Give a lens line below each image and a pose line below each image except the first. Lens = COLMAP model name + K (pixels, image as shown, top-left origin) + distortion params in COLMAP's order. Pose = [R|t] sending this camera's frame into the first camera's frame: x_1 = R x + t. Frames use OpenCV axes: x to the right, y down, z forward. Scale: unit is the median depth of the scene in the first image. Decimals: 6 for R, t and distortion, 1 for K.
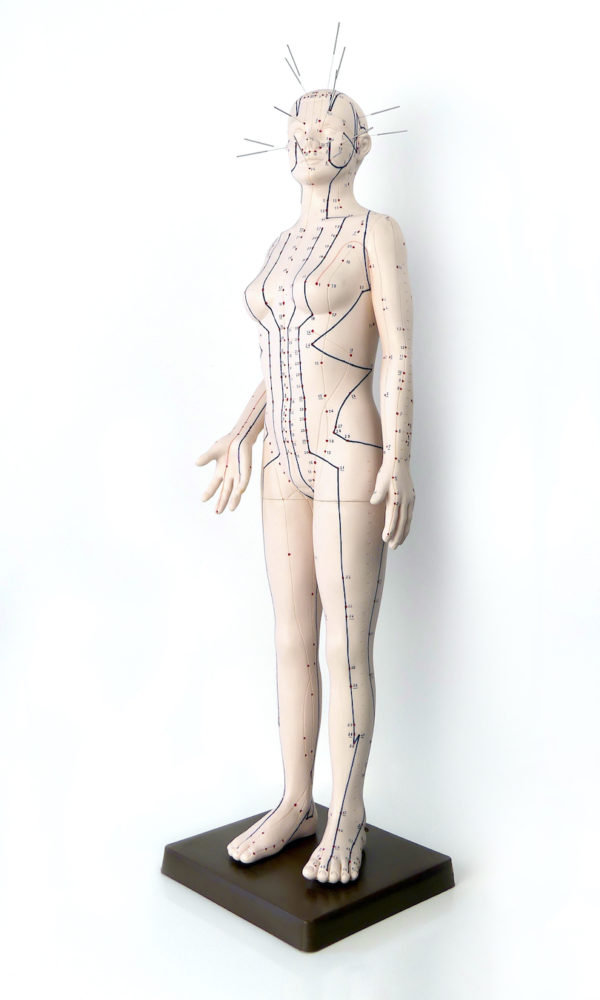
lens RADIAL K [[1112.6, 0, 299.9], [0, 1112.6, 476.2], [0, 0, 1]] dist [-0.001813, 0.003967]
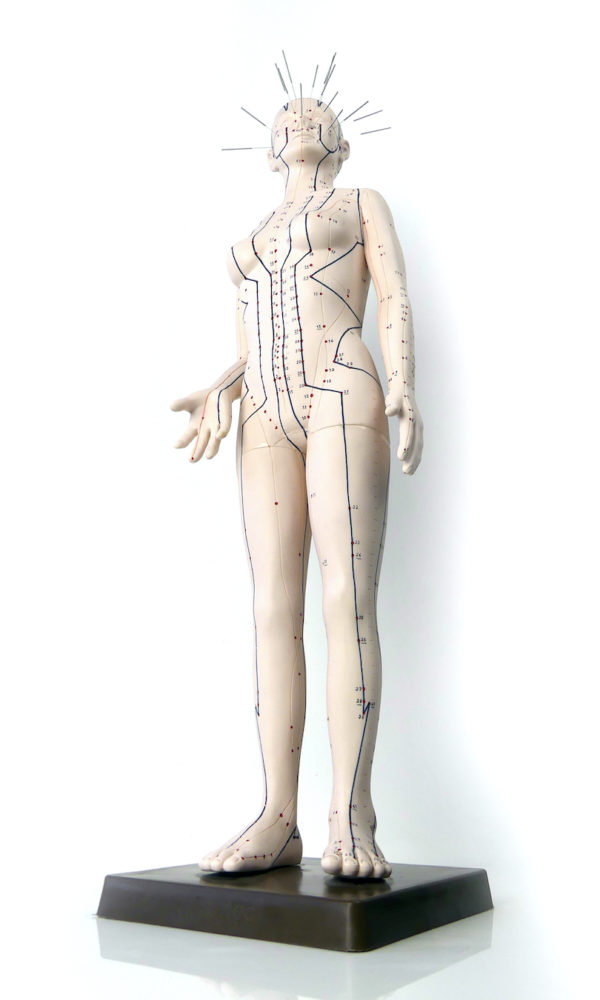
lens RADIAL K [[849.5, 0, 300.0], [0, 849.5, 500.0], [0, 0, 1]] dist [-0.009967, -0.003904]
pose [[0.974436, 0.069374, 0.213685, -0.137832], [0.014496, 0.929734, -0.367947, 0.322049], [-0.224196, 0.361639, 0.904961, 0.400513]]
